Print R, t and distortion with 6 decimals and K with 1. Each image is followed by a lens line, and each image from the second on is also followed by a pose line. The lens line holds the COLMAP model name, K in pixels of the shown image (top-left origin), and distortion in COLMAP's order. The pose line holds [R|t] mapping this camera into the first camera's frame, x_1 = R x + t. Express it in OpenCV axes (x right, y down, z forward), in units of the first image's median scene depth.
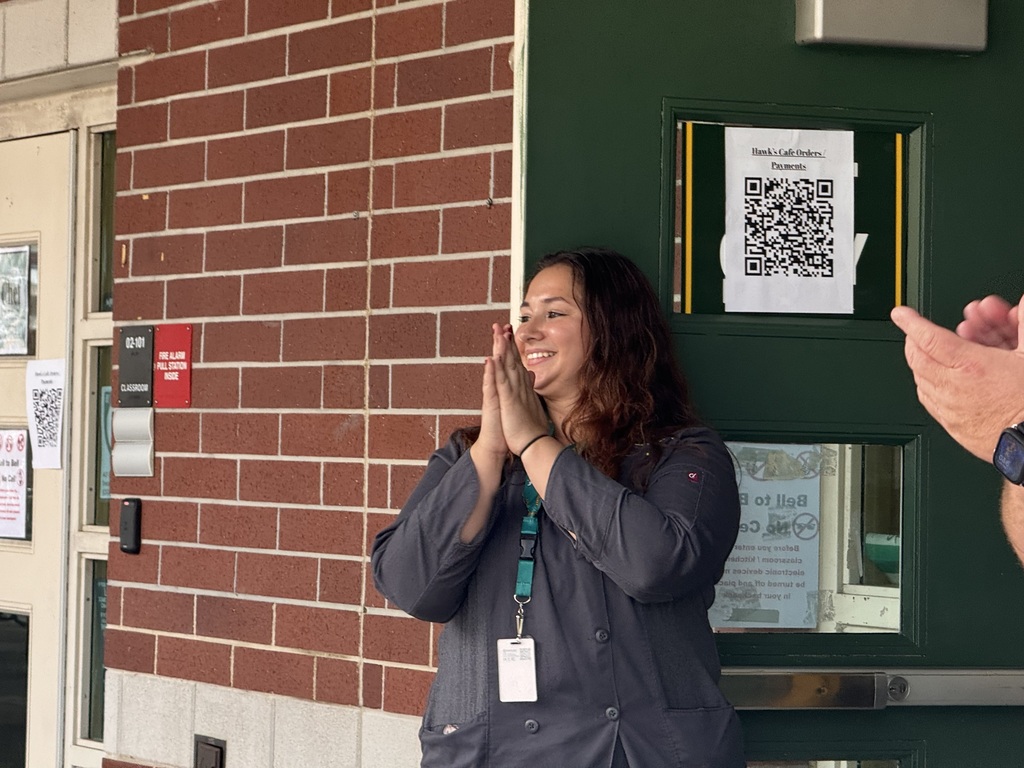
lens RADIAL K [[3609.4, 0, 512.0], [0, 3609.4, 383.8], [0, 0, 1]] dist [-0.079556, 0.000000]
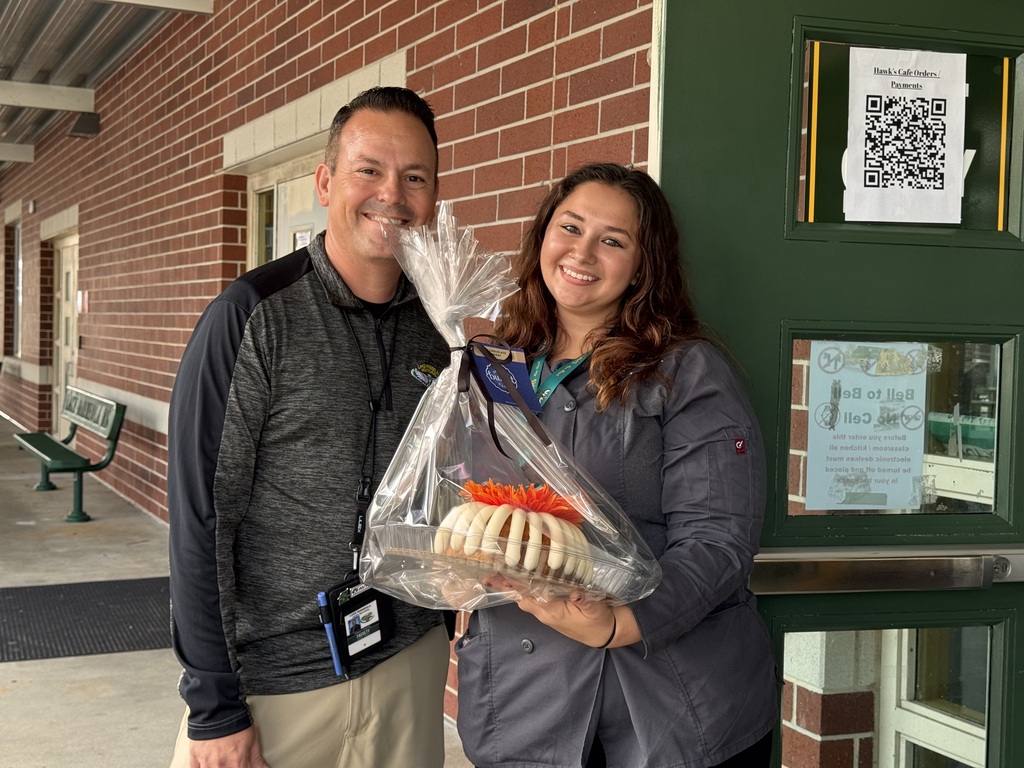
lens RADIAL K [[1426.3, 0, 514.9], [0, 1426.3, 446.9], [0, 0, 1]] dist [0.141281, 0.000000]
pose [[0.995984, 0.011940, -0.088730, -0.000684], [-0.003398, 0.995394, 0.095809, 0.006515], [0.089466, -0.095122, 0.991437, 0.547421]]
